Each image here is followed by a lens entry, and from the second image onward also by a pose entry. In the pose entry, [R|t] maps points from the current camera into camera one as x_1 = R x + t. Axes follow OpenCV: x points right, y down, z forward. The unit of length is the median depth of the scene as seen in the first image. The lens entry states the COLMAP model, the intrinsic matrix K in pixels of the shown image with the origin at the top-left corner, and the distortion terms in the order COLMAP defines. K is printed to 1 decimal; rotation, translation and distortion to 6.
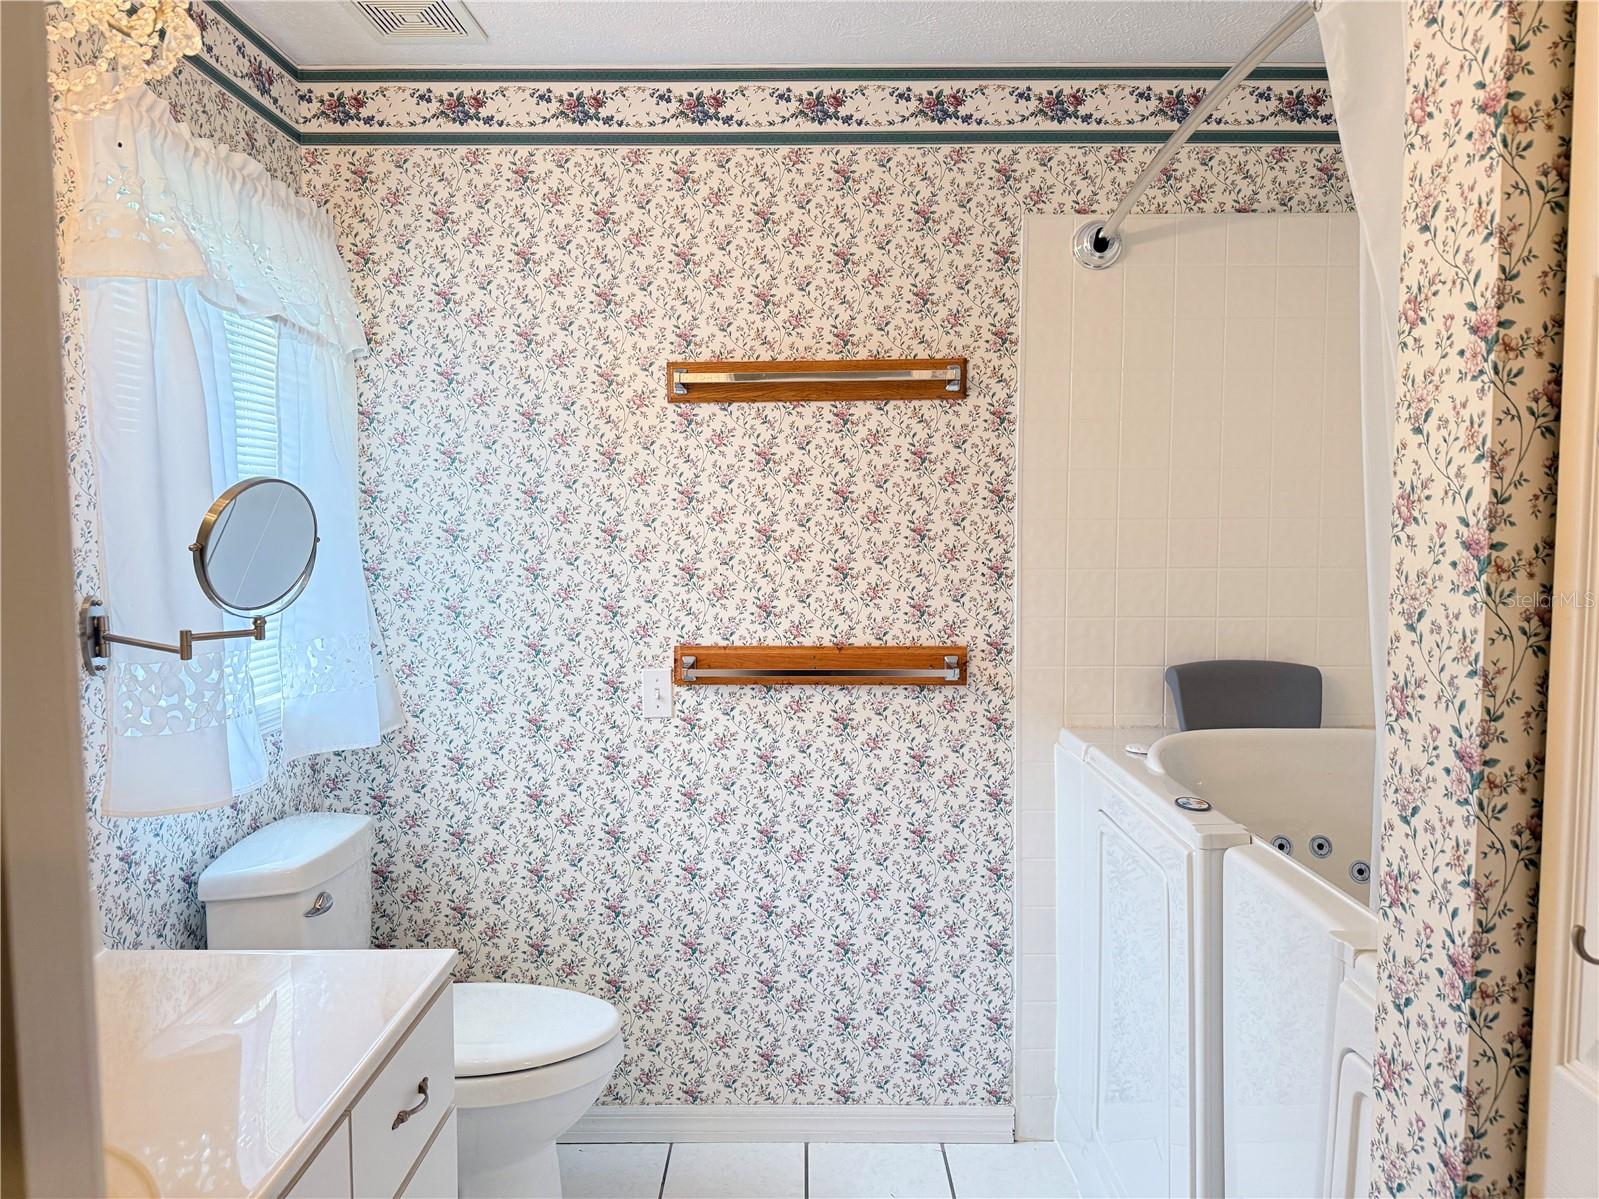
lens RADIAL K [[1110.2, 0, 799.5], [0, 1110.2, 599.5], [0, 0, 1]] dist [0.128246, -0.200516]
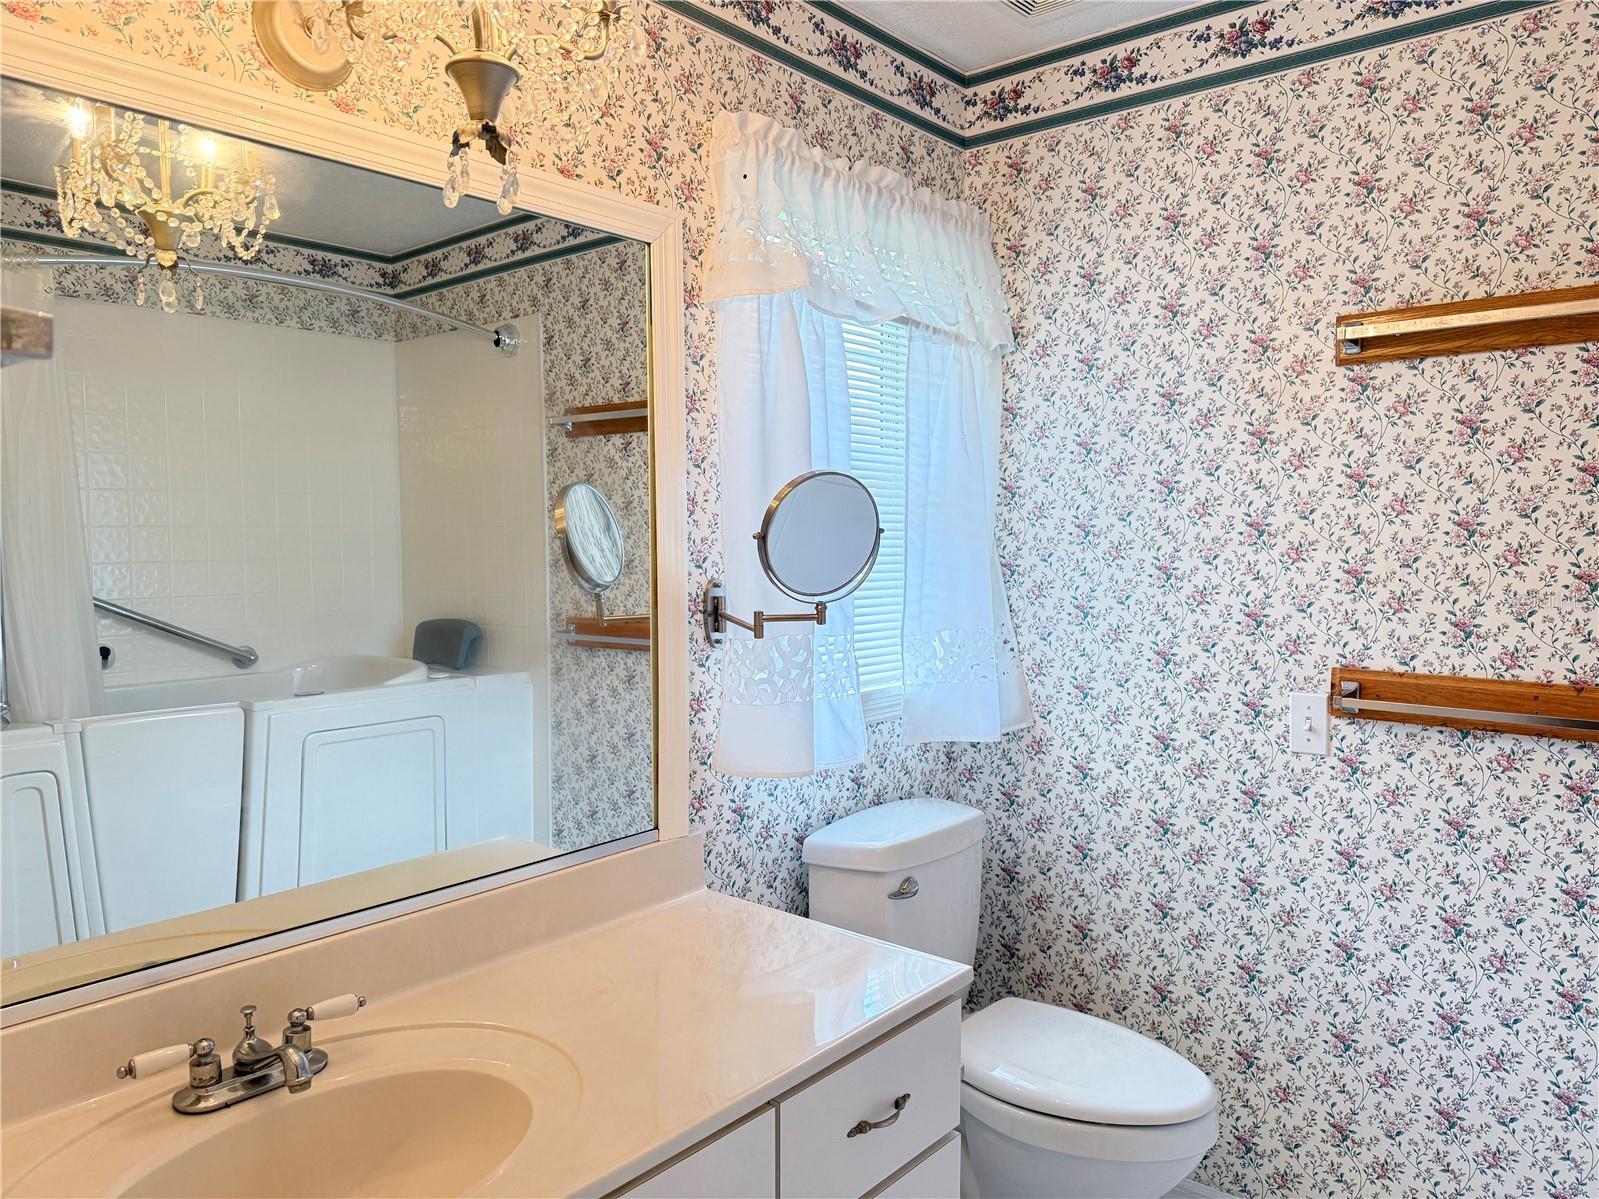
lens RADIAL K [[1115.1, 0, 801.5], [0, 1115.1, 596.1], [0, 0, 1]] dist [0.128686, -0.210700]
pose [[0.767427, 0.039171, -0.639938, 0.119299], [-0.044946, 0.998963, 0.007247, 0.001649], [0.639559, 0.023201, 0.768392, 0.124769]]
